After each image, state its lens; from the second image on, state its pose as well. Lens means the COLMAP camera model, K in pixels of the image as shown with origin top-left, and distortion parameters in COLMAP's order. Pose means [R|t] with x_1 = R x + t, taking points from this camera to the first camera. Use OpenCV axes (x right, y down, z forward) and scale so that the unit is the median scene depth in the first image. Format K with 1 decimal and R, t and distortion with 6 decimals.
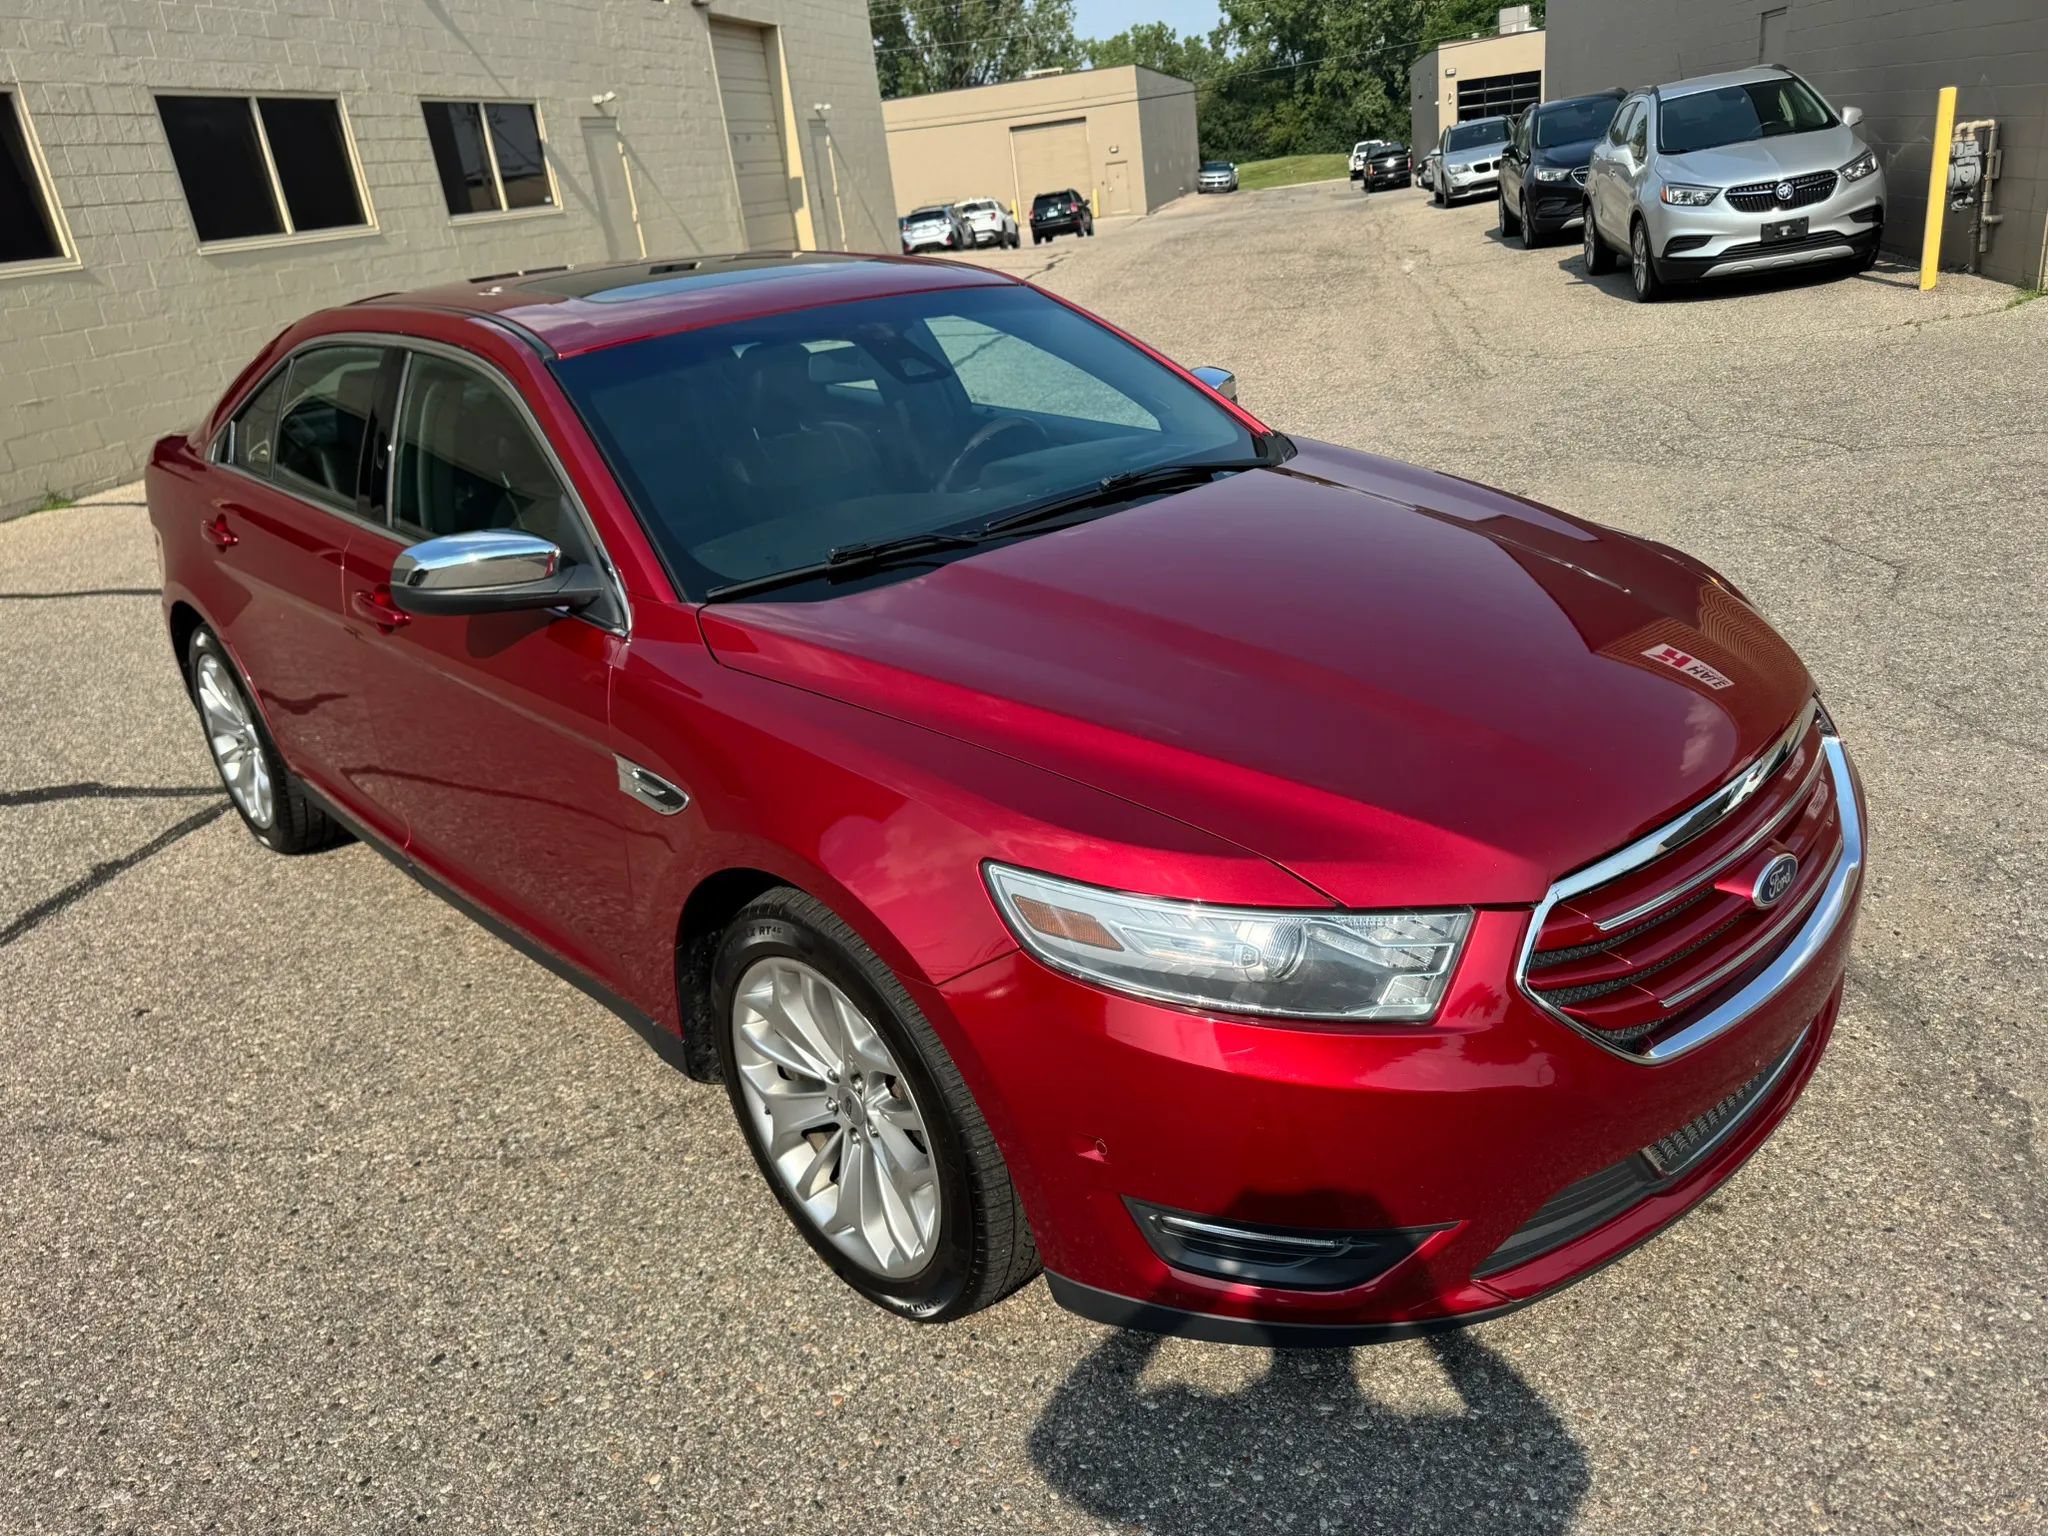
lens RADIAL K [[1425.2, 0, 1022.0], [0, 1425.2, 776.4], [0, 0, 1]] dist [0.045389, -0.068355]
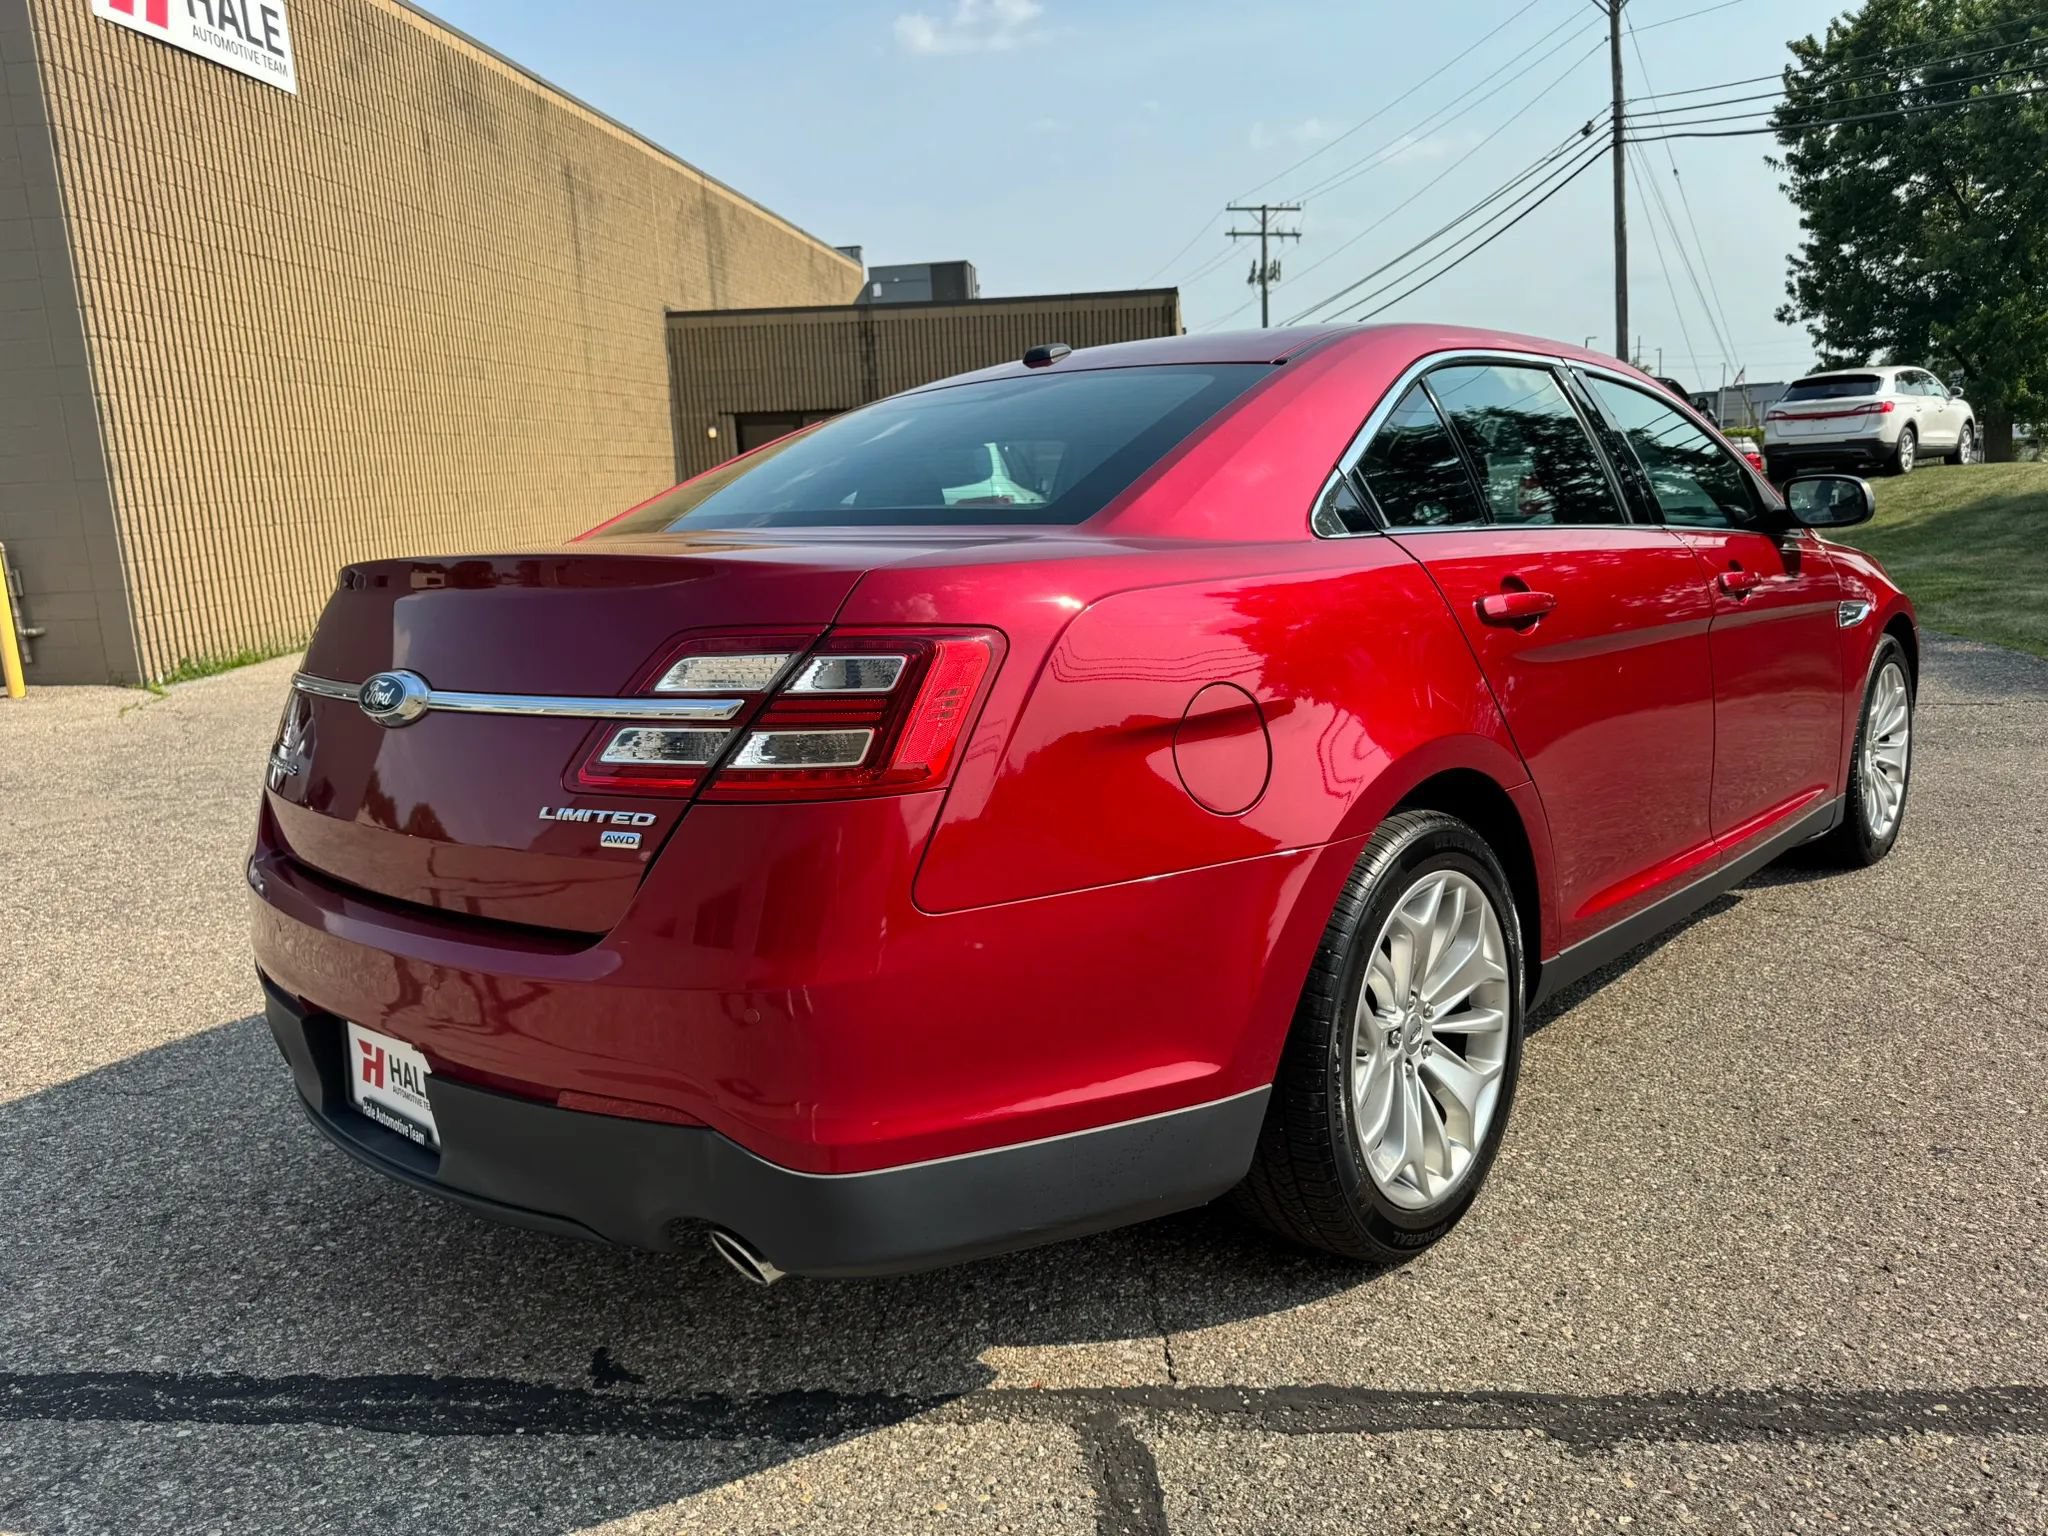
lens RADIAL K [[1435.3, 0, 1024.0], [0, 1435.3, 768.0], [0, 0, 1]] dist [0.012035, -0.011475]
pose [[-0.058843, -0.076388, 0.995340, -0.371200], [0.435349, 0.895294, 0.094447, -0.080370], [-0.898337, 0.438878, -0.019426, 0.384316]]
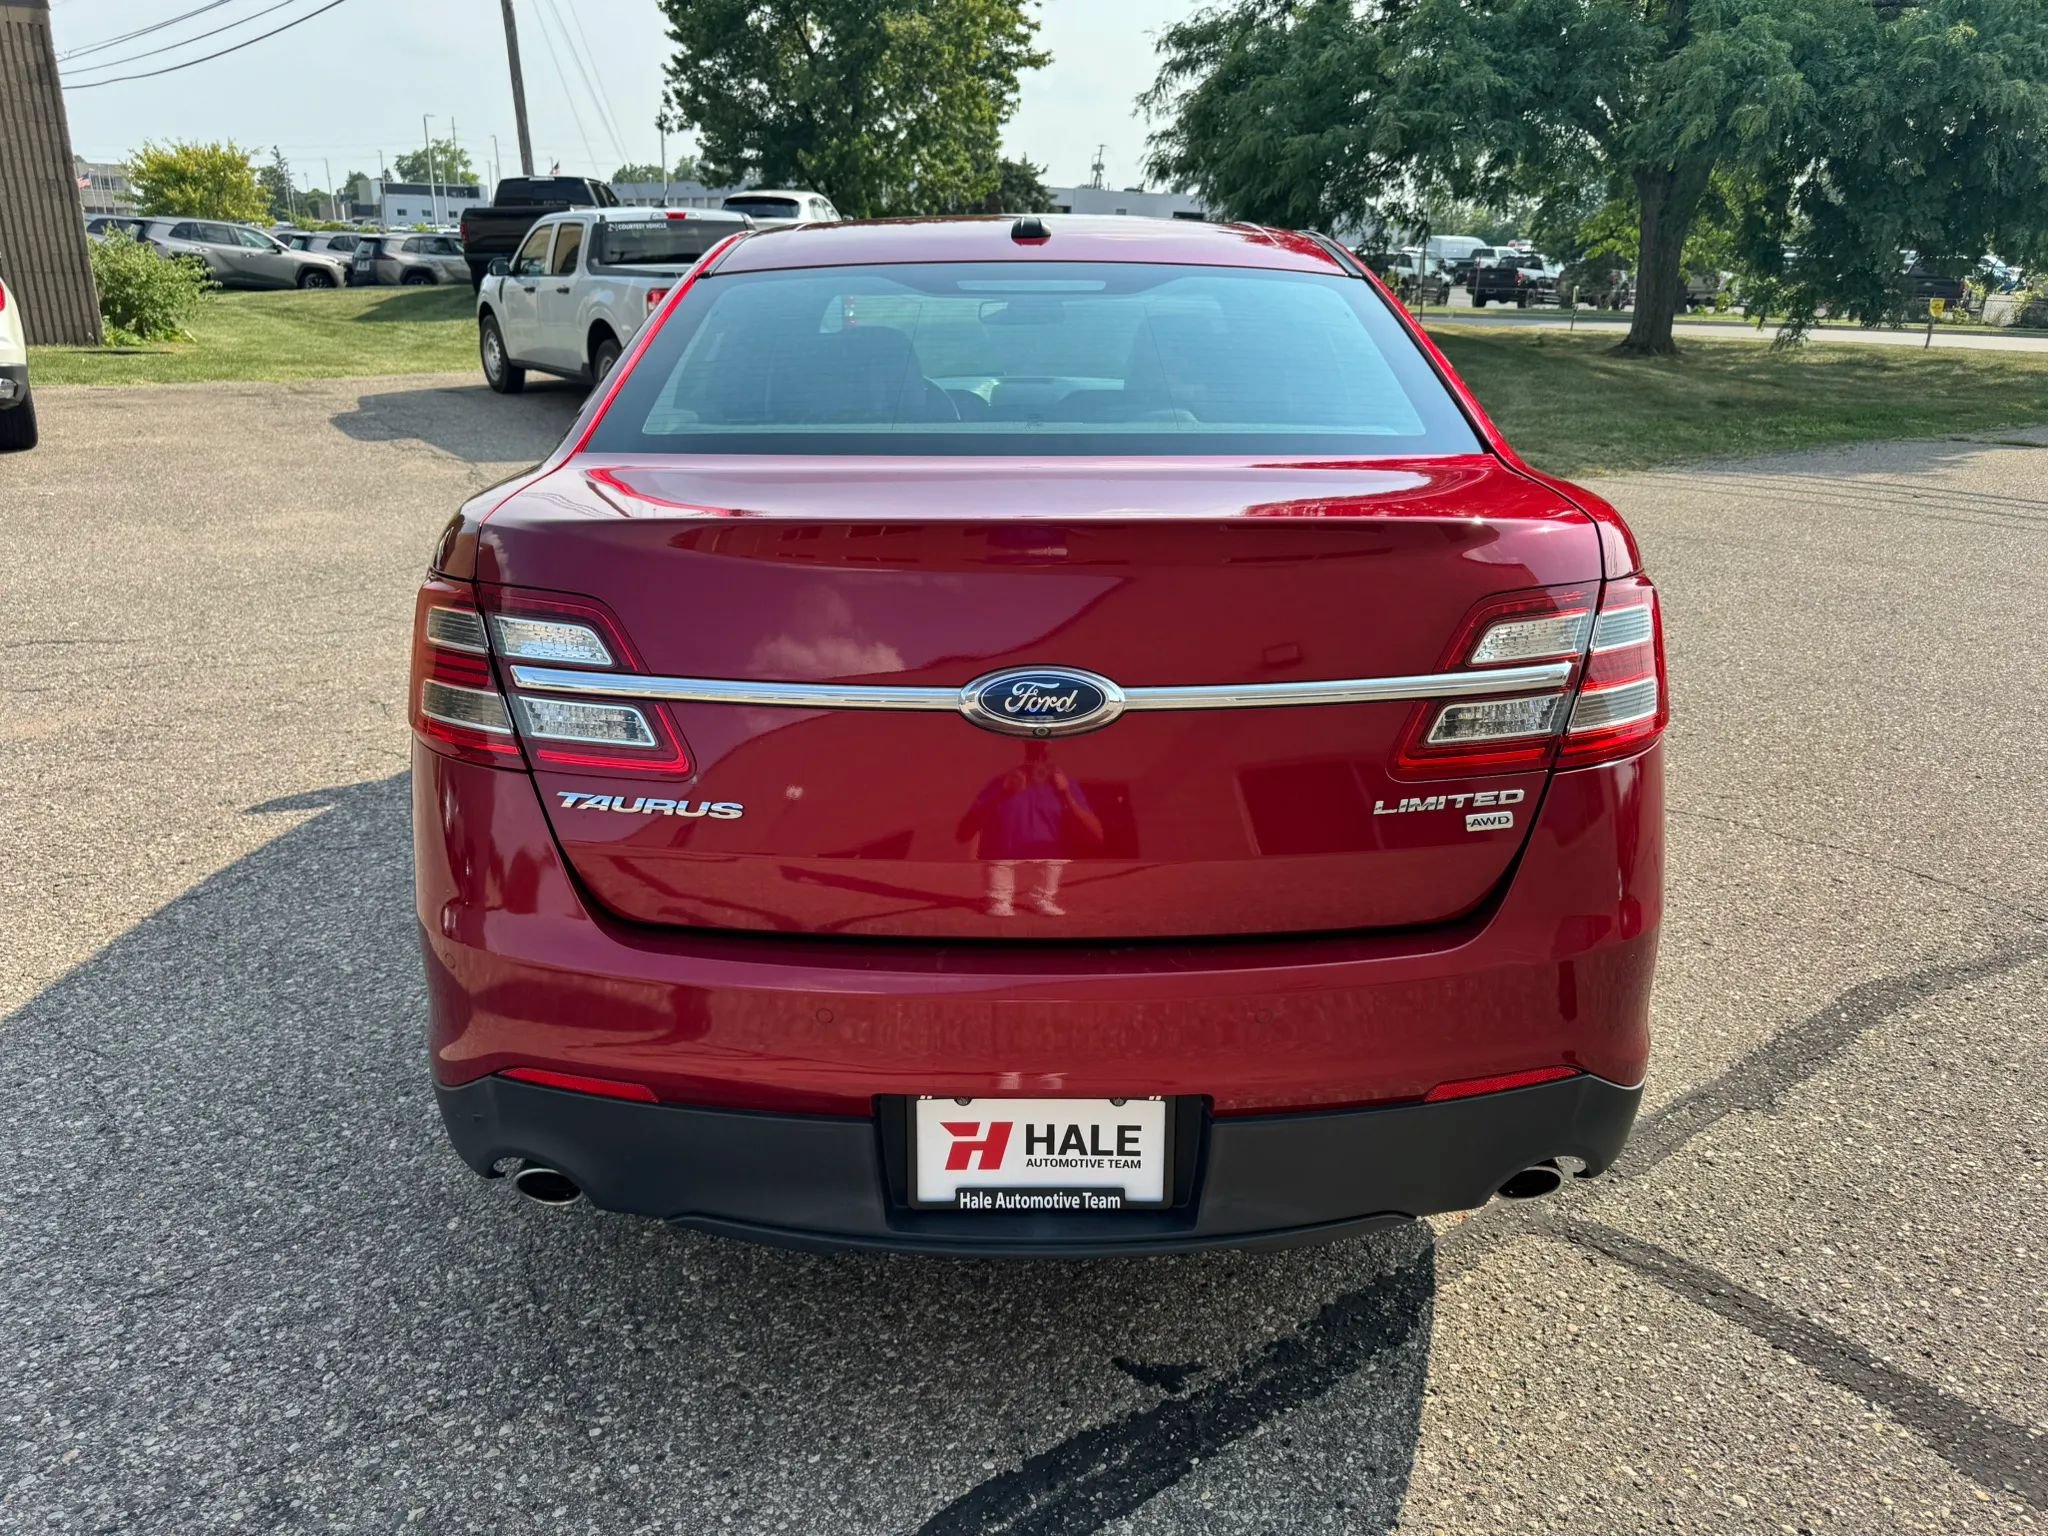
lens RADIAL K [[1437.9, 0, 1024.9], [0, 1437.9, 750.8], [0, 0, 1]] dist [0.040699, -0.045310]
pose [[-0.710986, -0.129973, 0.691091, -0.294508], [0.326524, 0.809381, 0.488144, -0.163905], [-0.622801, 0.572722, -0.533019, 0.515164]]
